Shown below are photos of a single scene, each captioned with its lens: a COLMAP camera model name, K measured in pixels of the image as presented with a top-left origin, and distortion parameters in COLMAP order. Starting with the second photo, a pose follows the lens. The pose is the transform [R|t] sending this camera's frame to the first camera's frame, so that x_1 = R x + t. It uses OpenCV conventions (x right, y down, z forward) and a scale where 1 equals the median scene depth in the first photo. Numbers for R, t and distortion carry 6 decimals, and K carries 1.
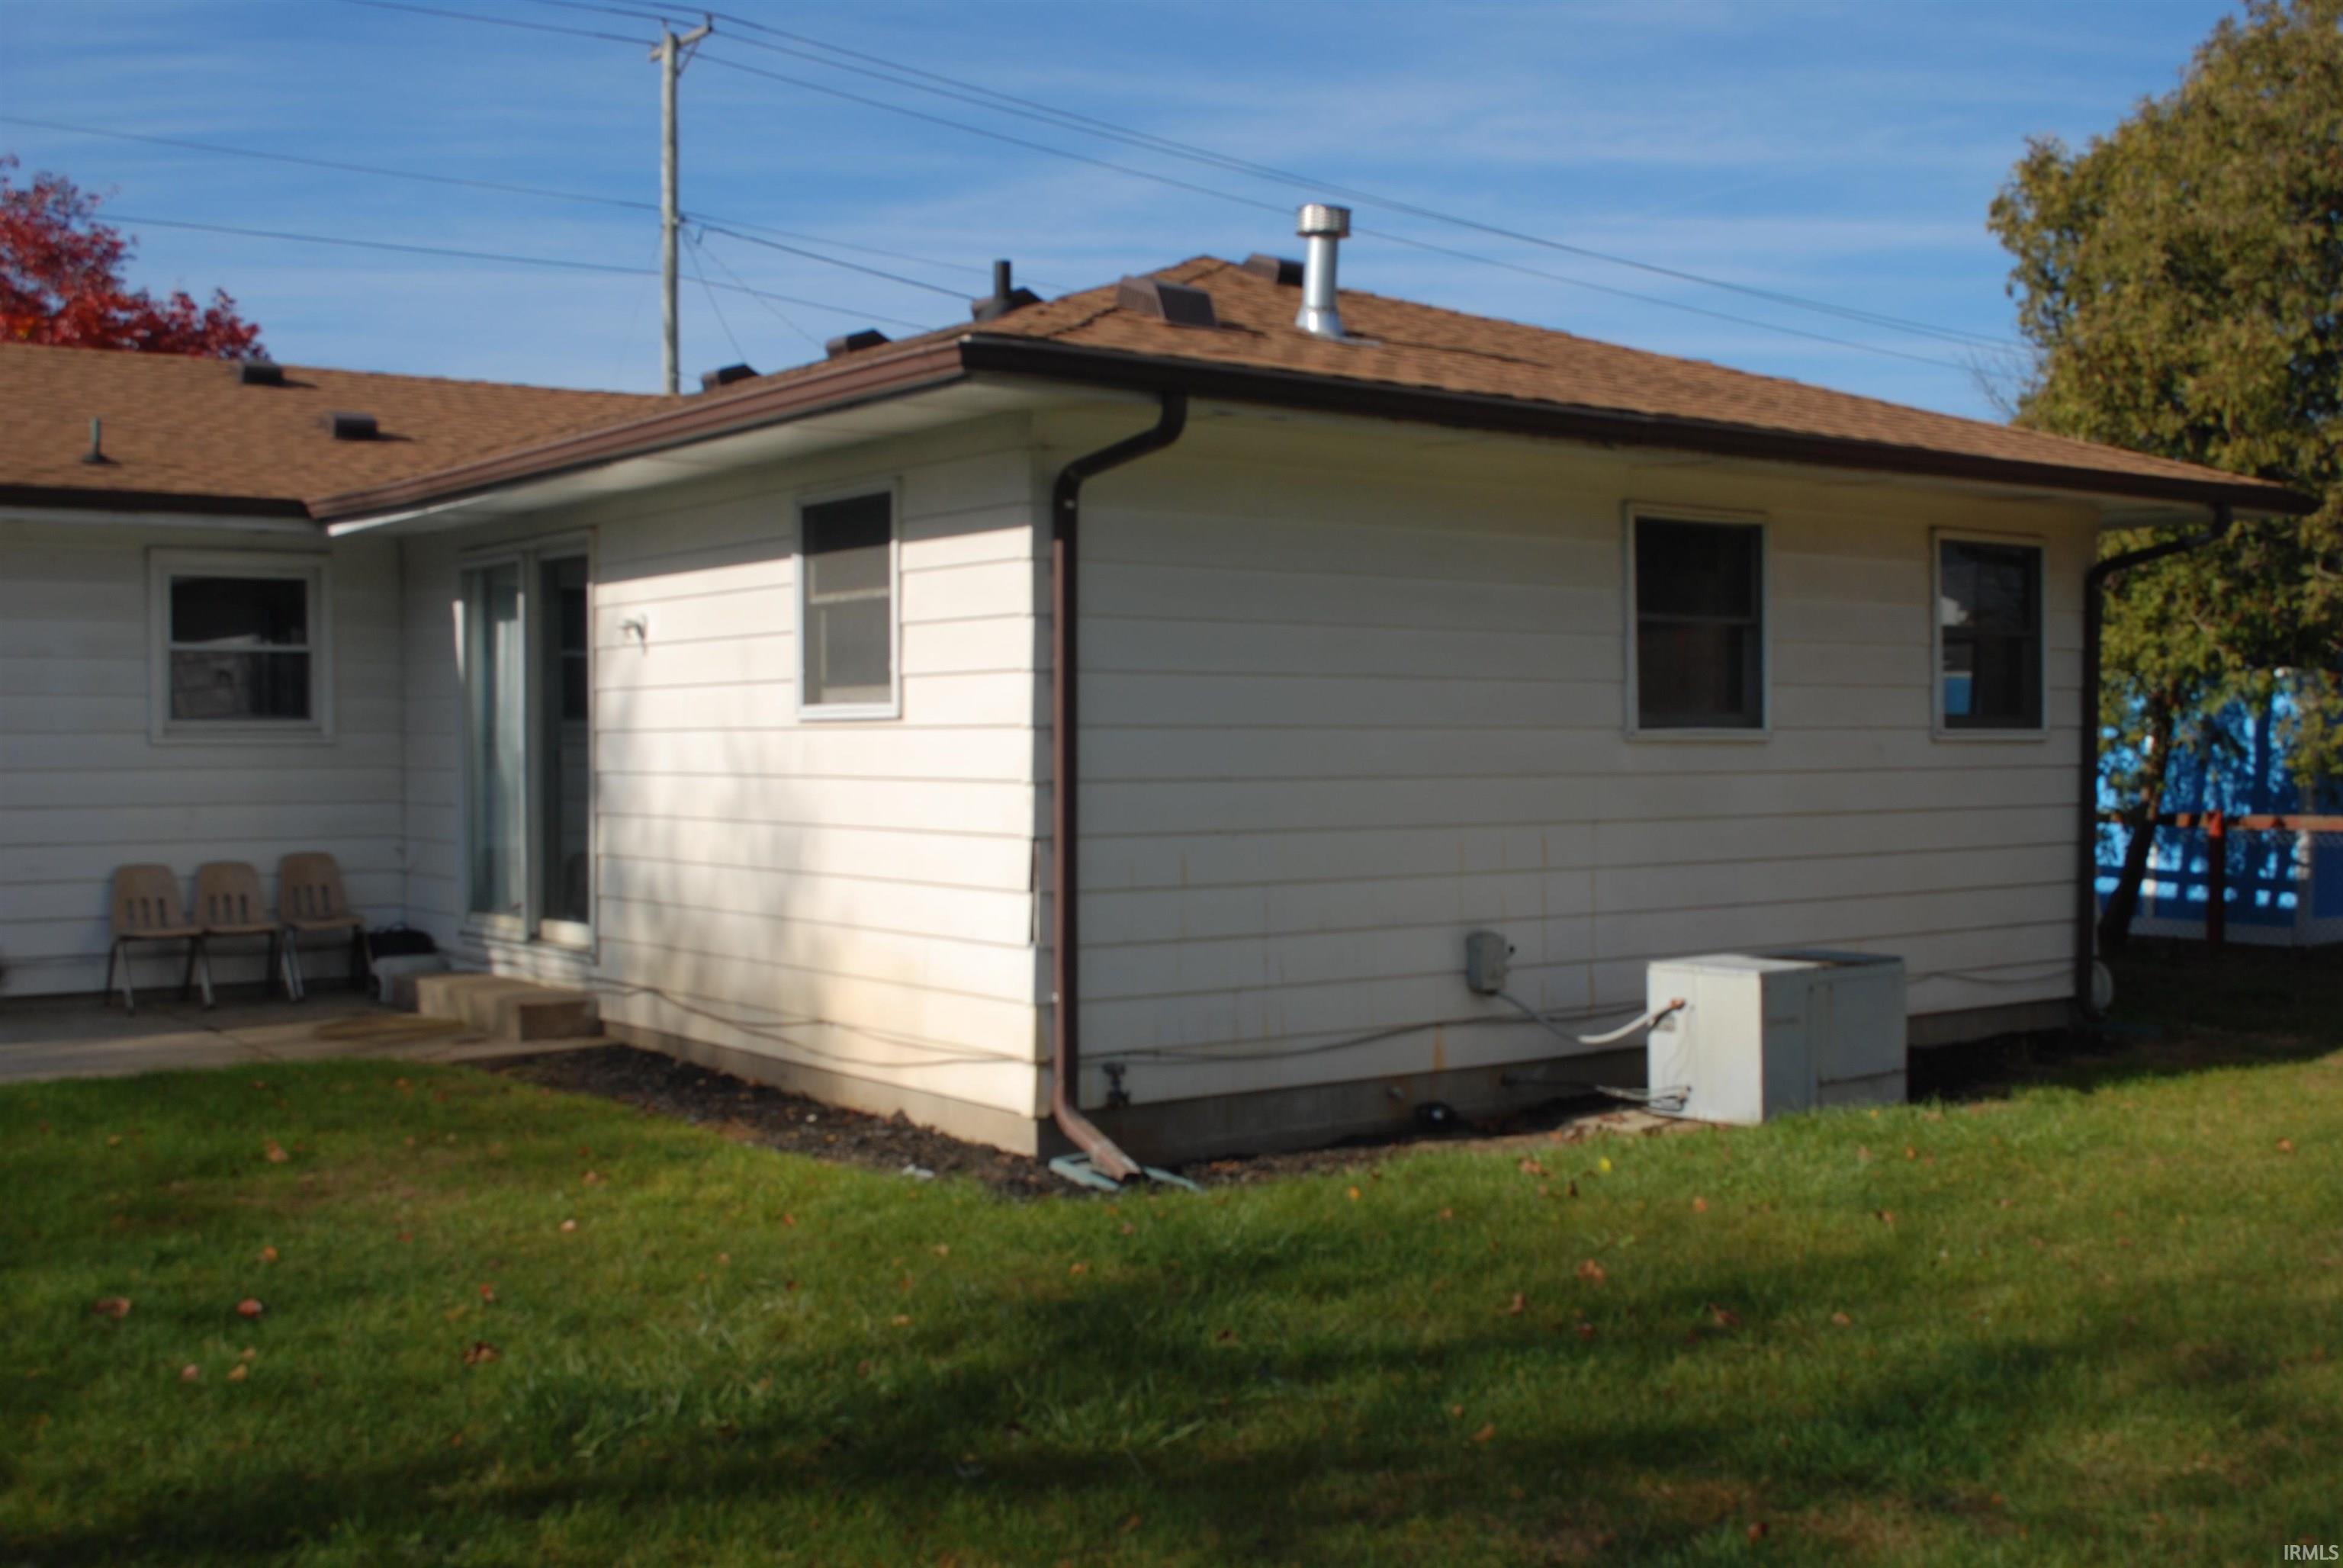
lens RADIAL K [[2475.0, 0, 1174.5], [0, 2475.0, 787.8], [0, 0, 1]] dist [-0.051931, 0.000000]
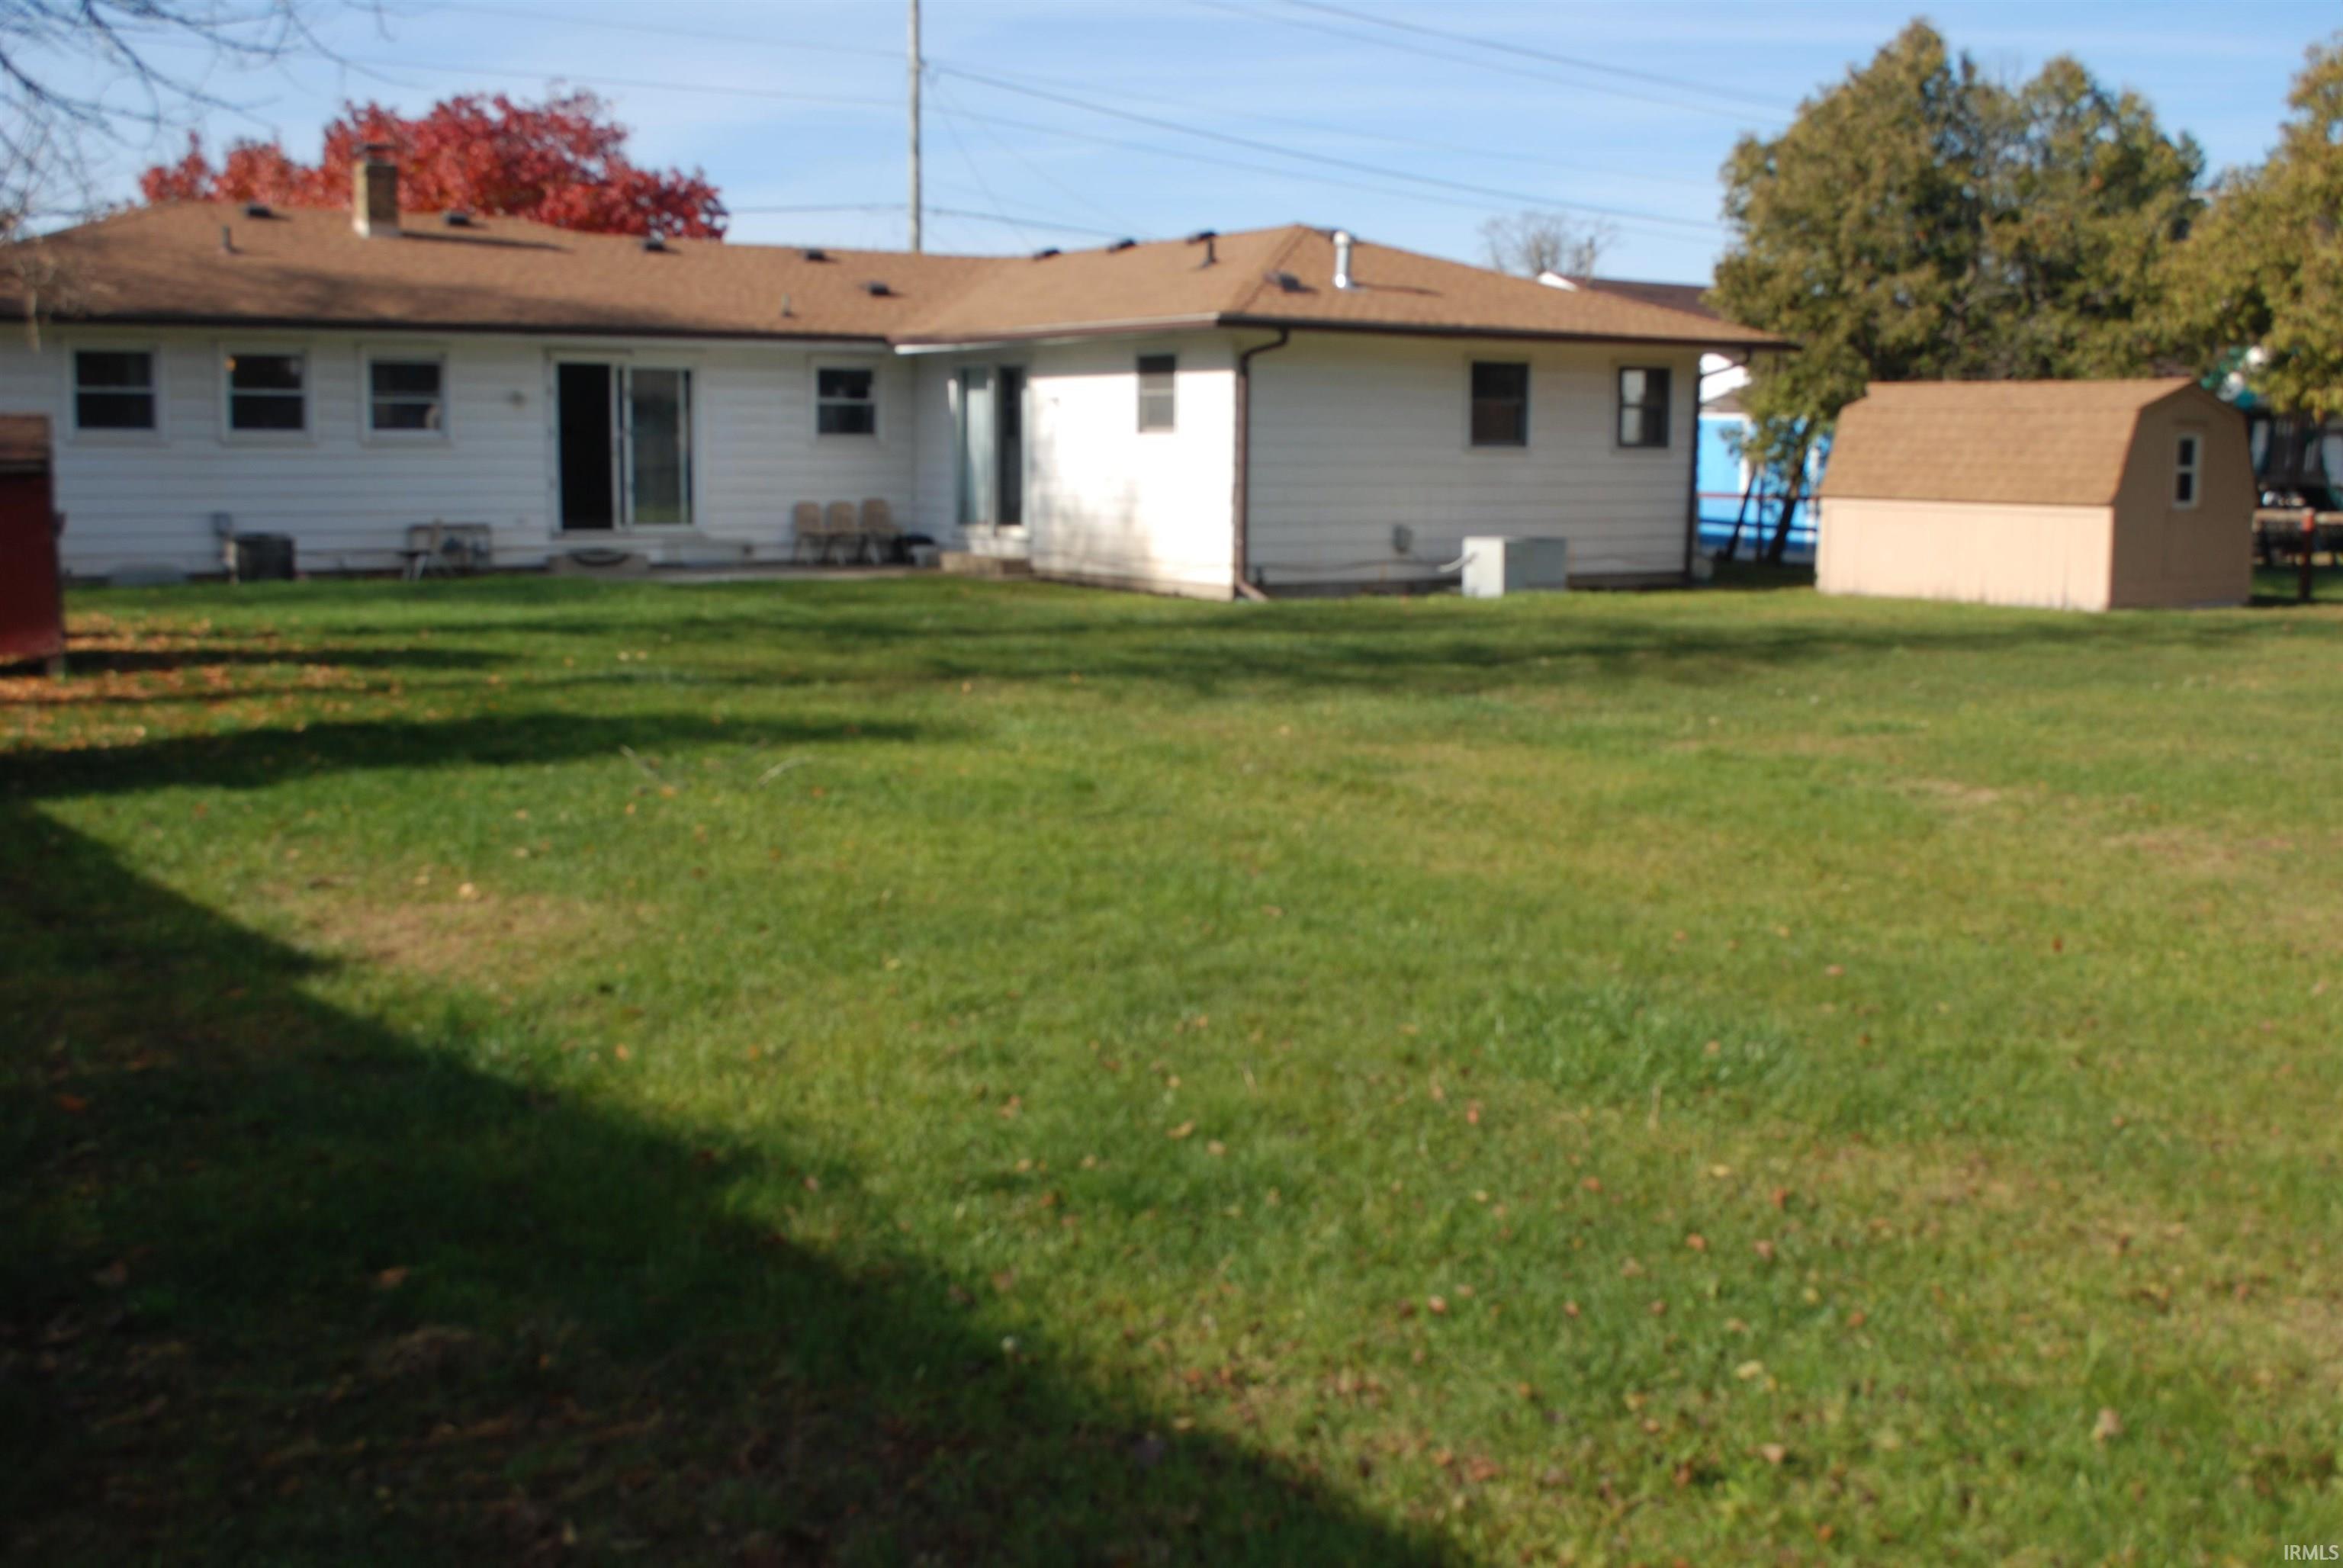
lens RADIAL K [[2475.0, 0, 1174.0], [0, 2475.0, 780.0], [0, 0, 1]] dist [-0.051931, 0.000000]
pose [[0.999247, 0.015484, -0.035576, -0.014243], [-0.011297, 0.993299, 0.115016, 0.024082], [0.037118, -0.114528, 0.992726, -1.405299]]
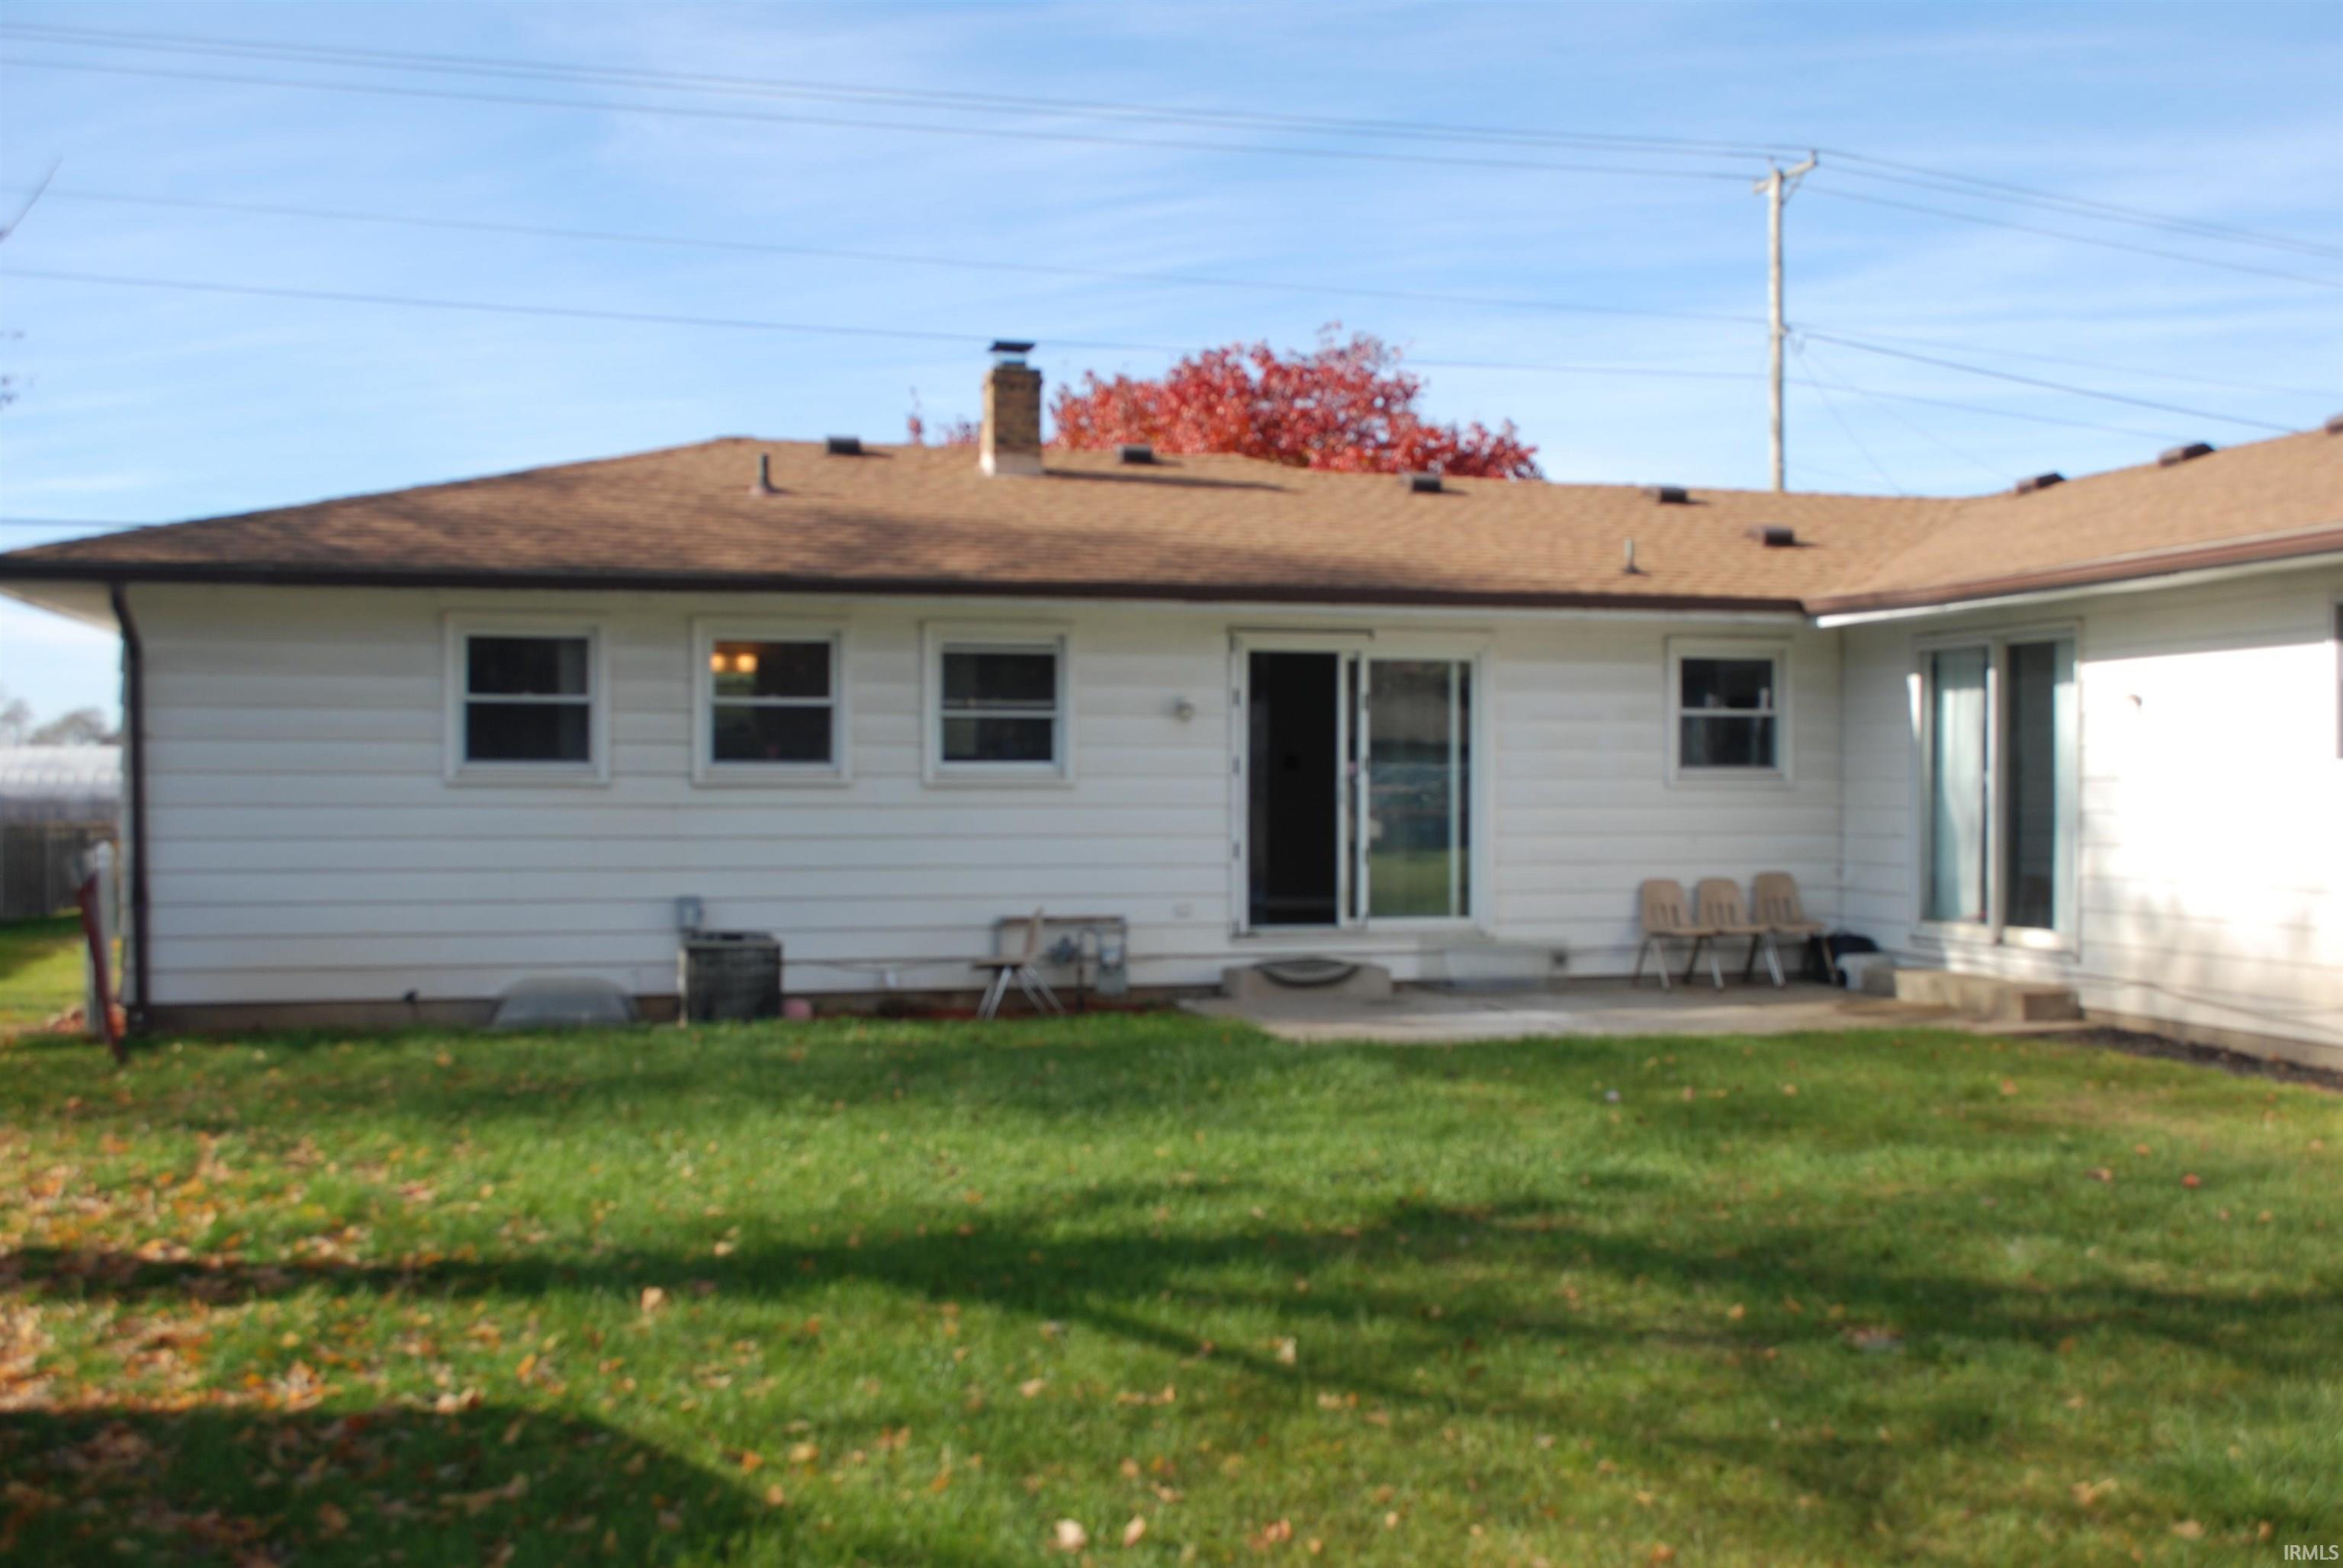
lens RADIAL K [[2262.9, 0, 1159.3], [0, 2262.9, 795.4], [0, 0, 1]] dist [-0.075523, 0.000000]
pose [[0.924793, 0.006102, -0.380421, -0.246852], [-0.011206, 0.999874, -0.011202, 0.003799], [0.380305, 0.014622, 0.924746, -0.251081]]
